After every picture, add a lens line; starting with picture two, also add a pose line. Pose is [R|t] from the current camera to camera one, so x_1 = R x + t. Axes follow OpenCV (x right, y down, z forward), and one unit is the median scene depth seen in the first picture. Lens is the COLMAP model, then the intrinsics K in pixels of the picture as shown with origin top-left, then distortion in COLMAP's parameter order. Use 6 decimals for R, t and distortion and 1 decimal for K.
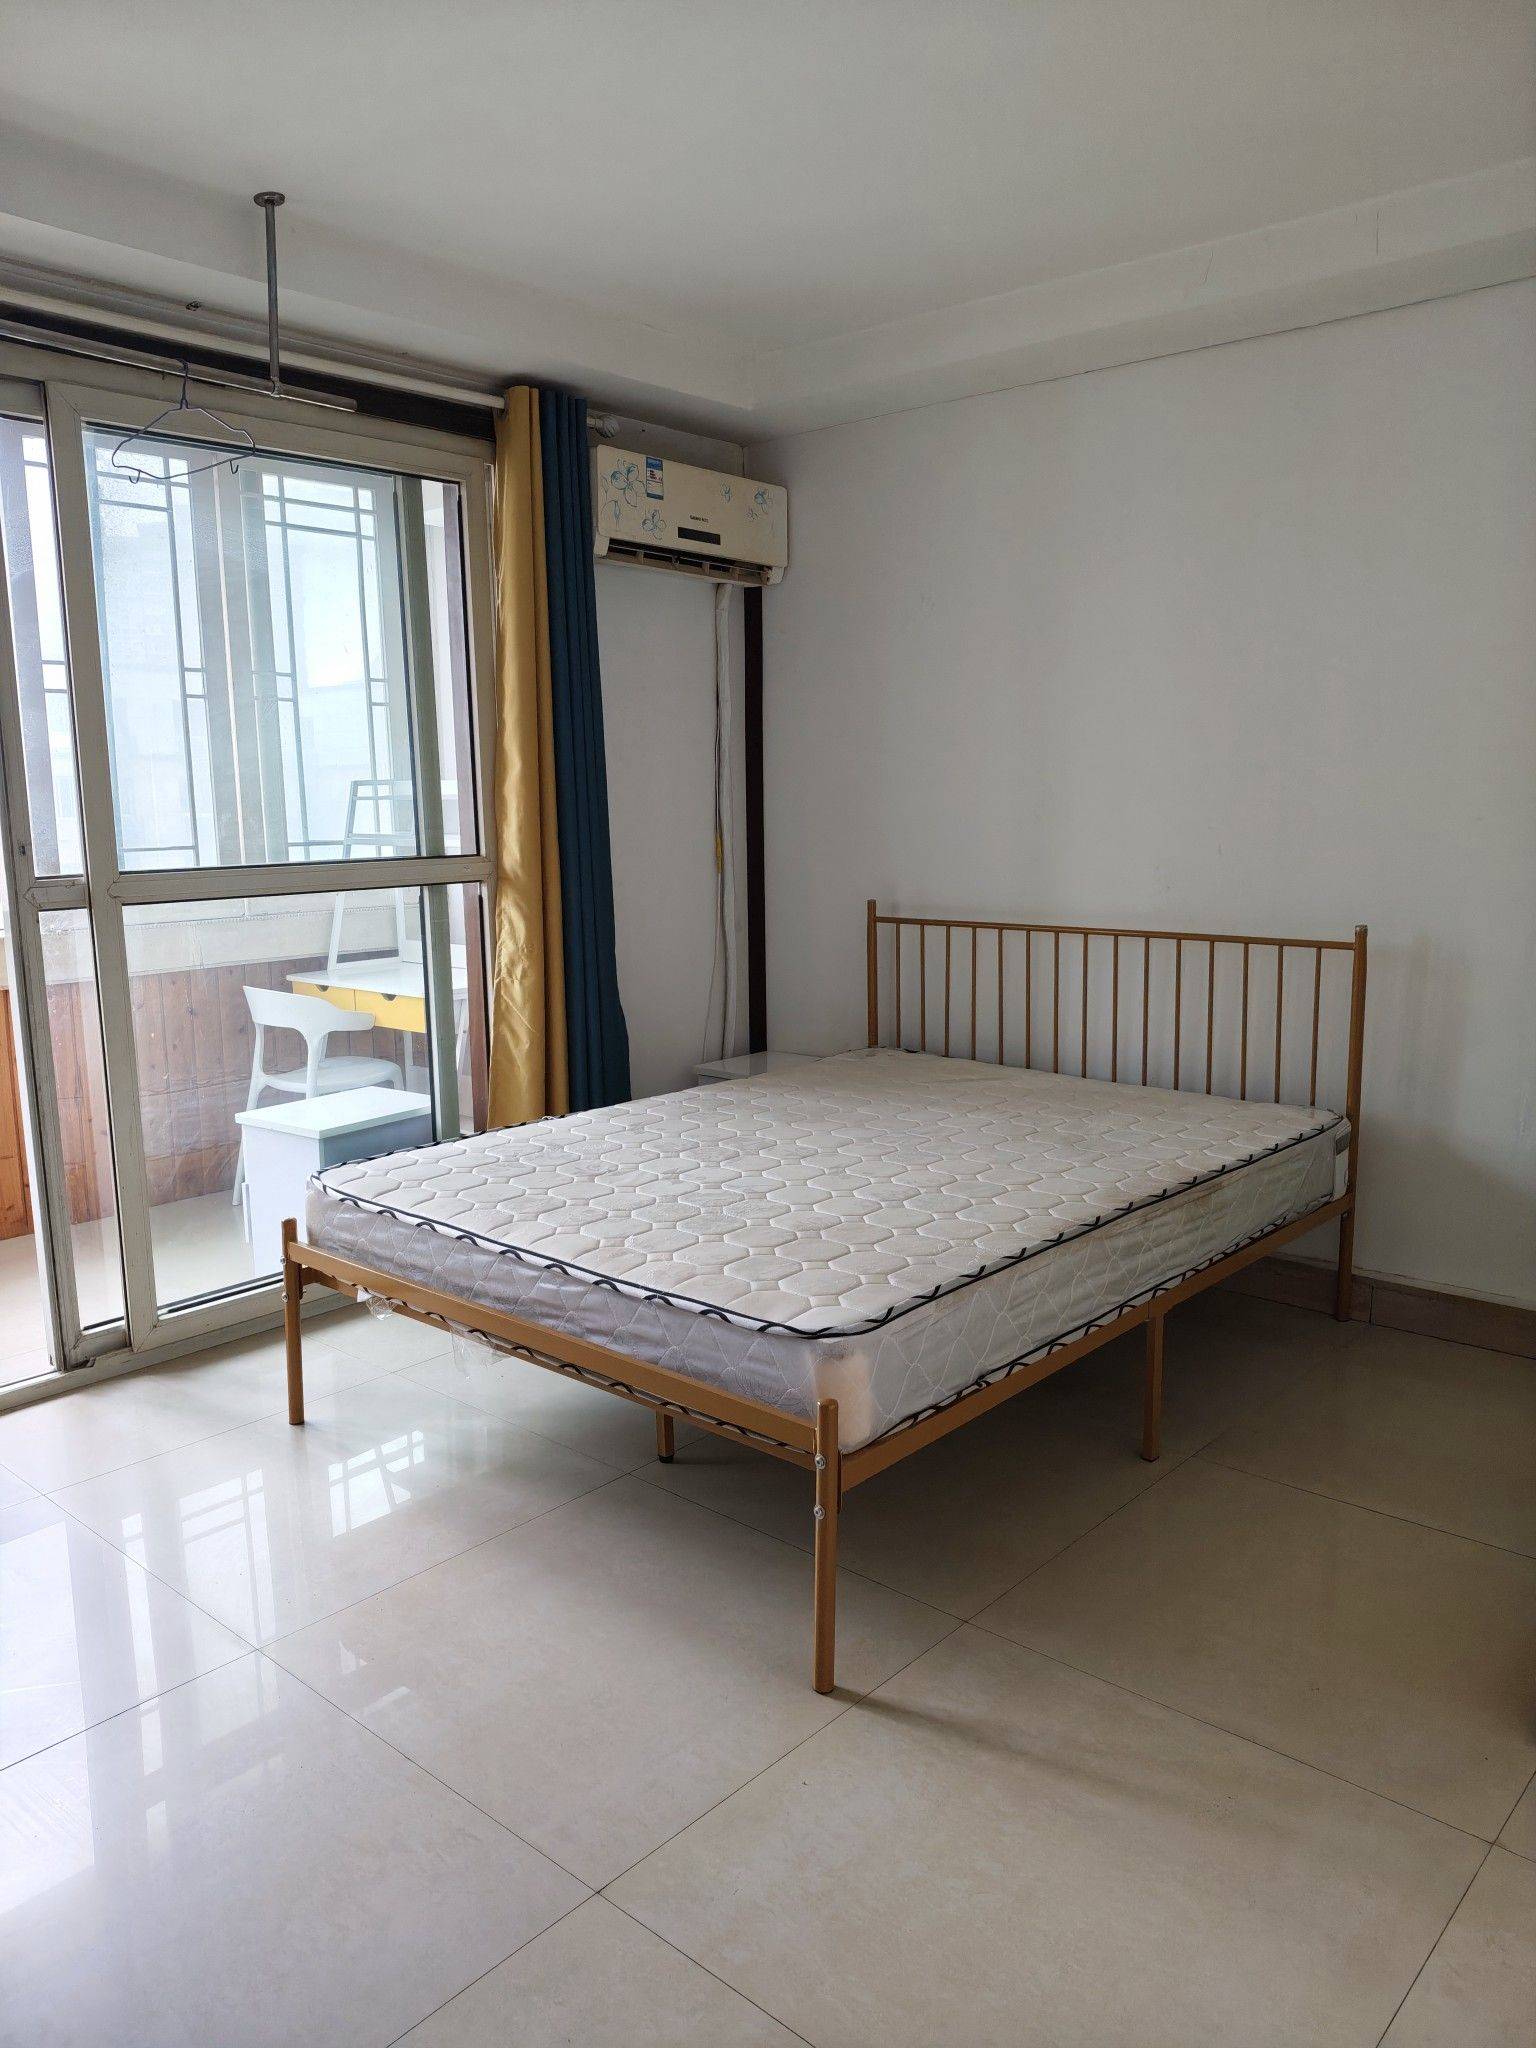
lens RADIAL K [[1452.6, 0, 768.0], [0, 1452.6, 1024.0], [0, 0, 1]] dist [0.011969, -0.031867]
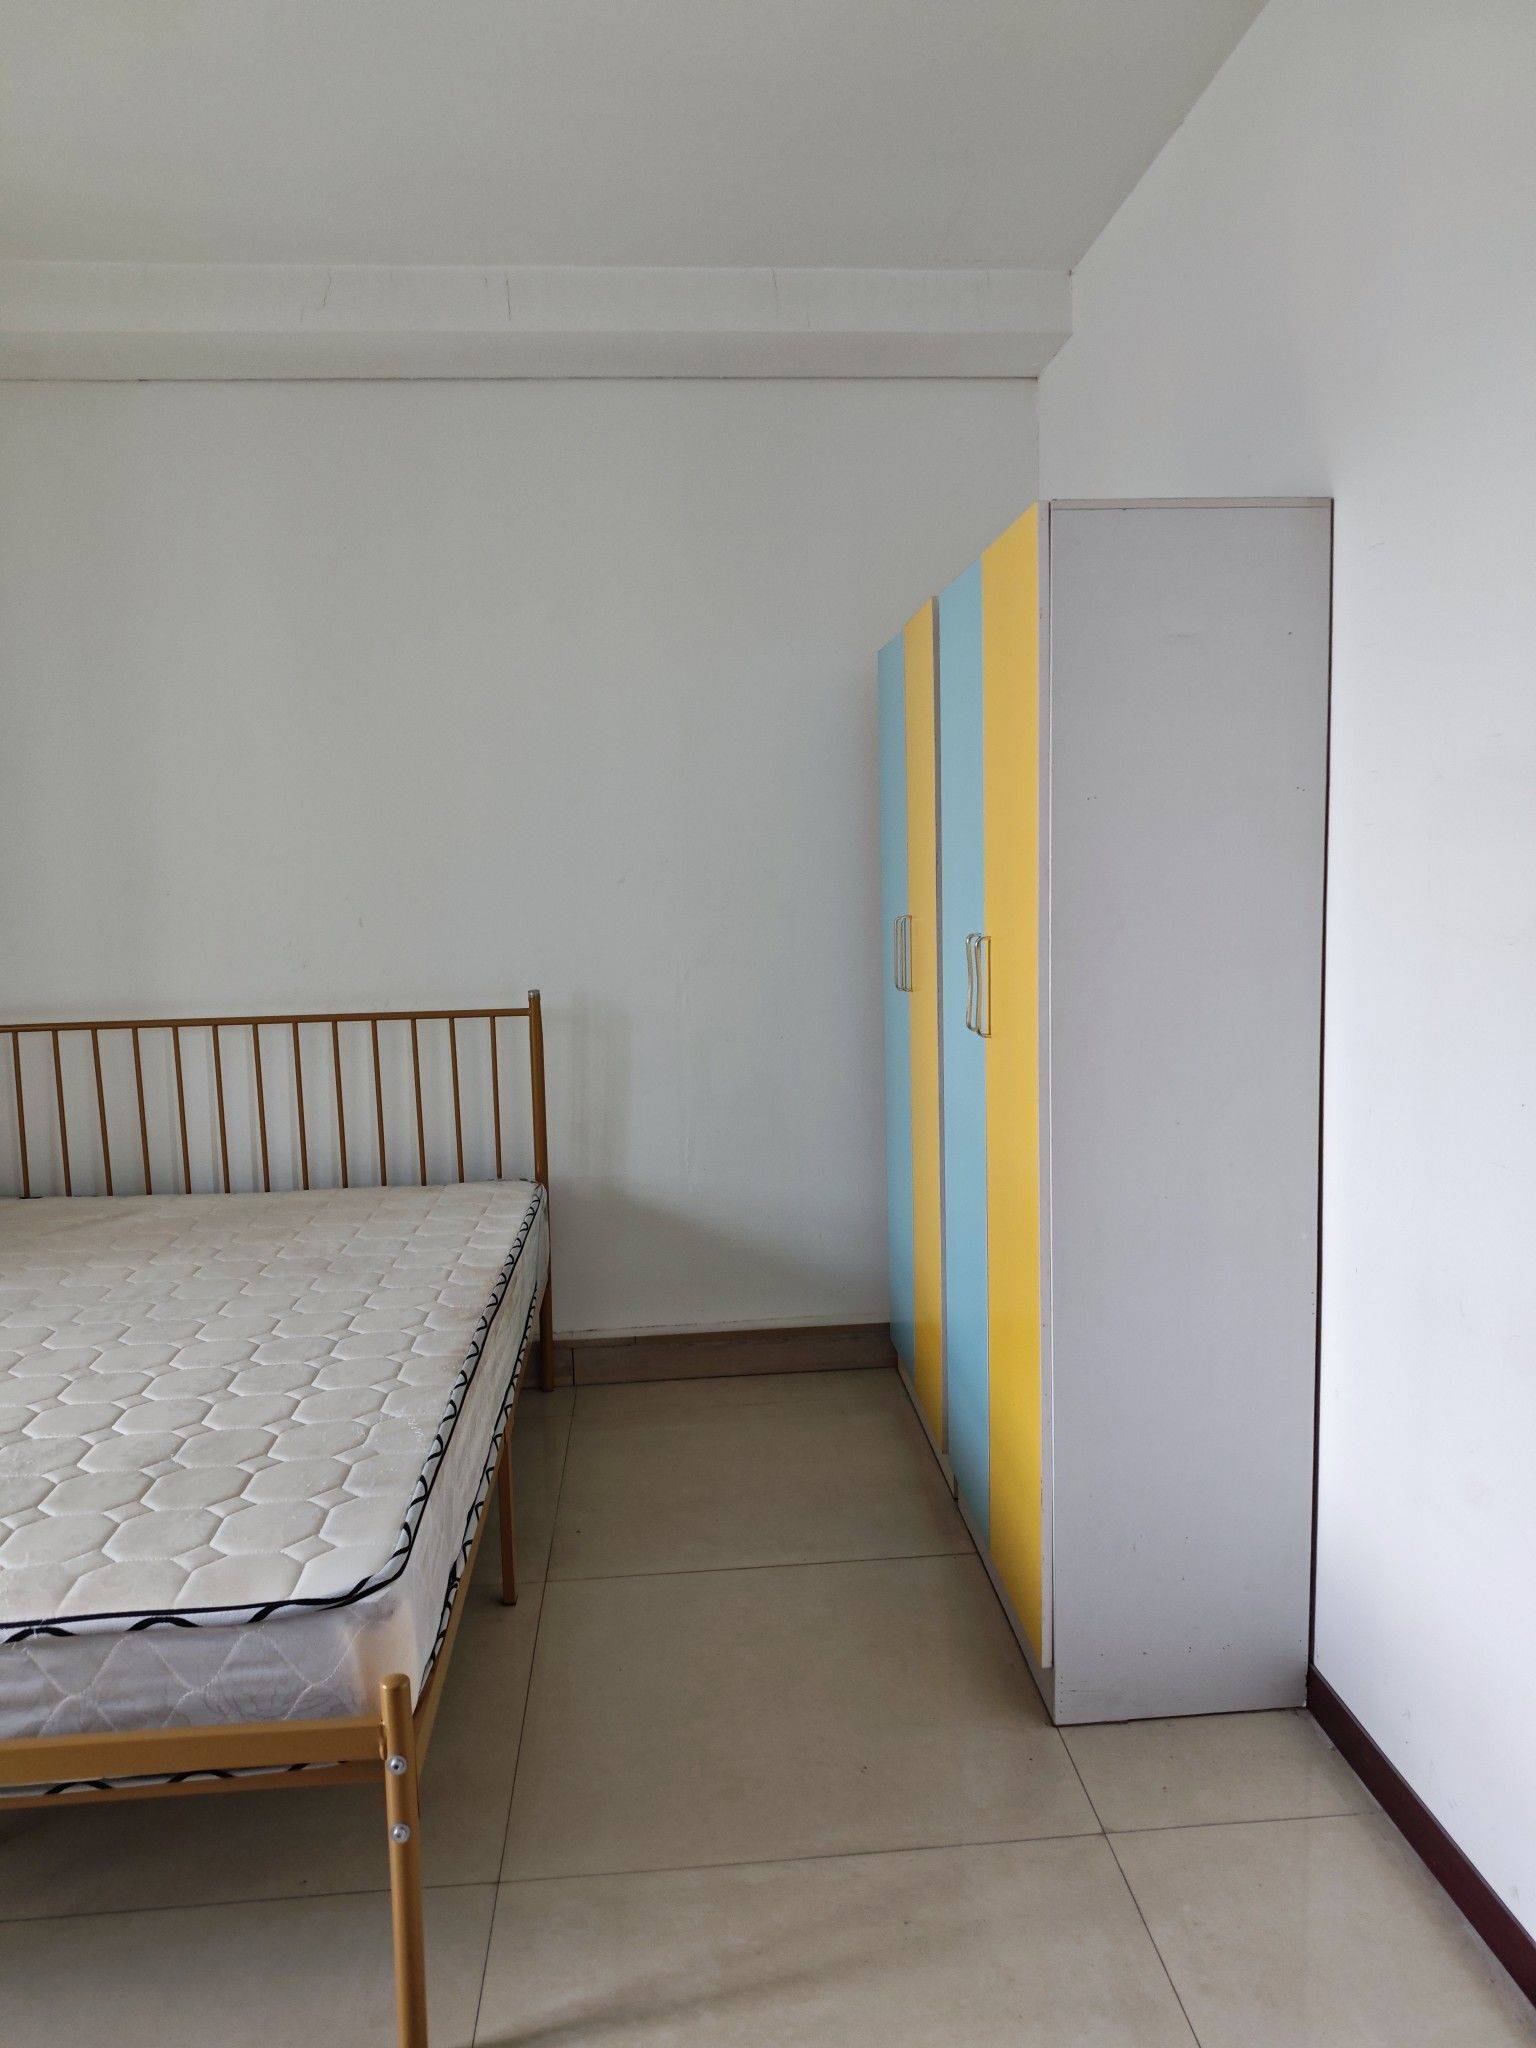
lens RADIAL K [[1452.6, 0, 768.0], [0, 1452.6, 1024.0], [0, 0, 1]] dist [0.011969, -0.031867]
pose [[0.699021, -0.095407, 0.708708, -0.251082], [0.132797, 0.991140, 0.002446, -0.035147], [-0.702662, 0.092404, 0.705498, 0.257027]]
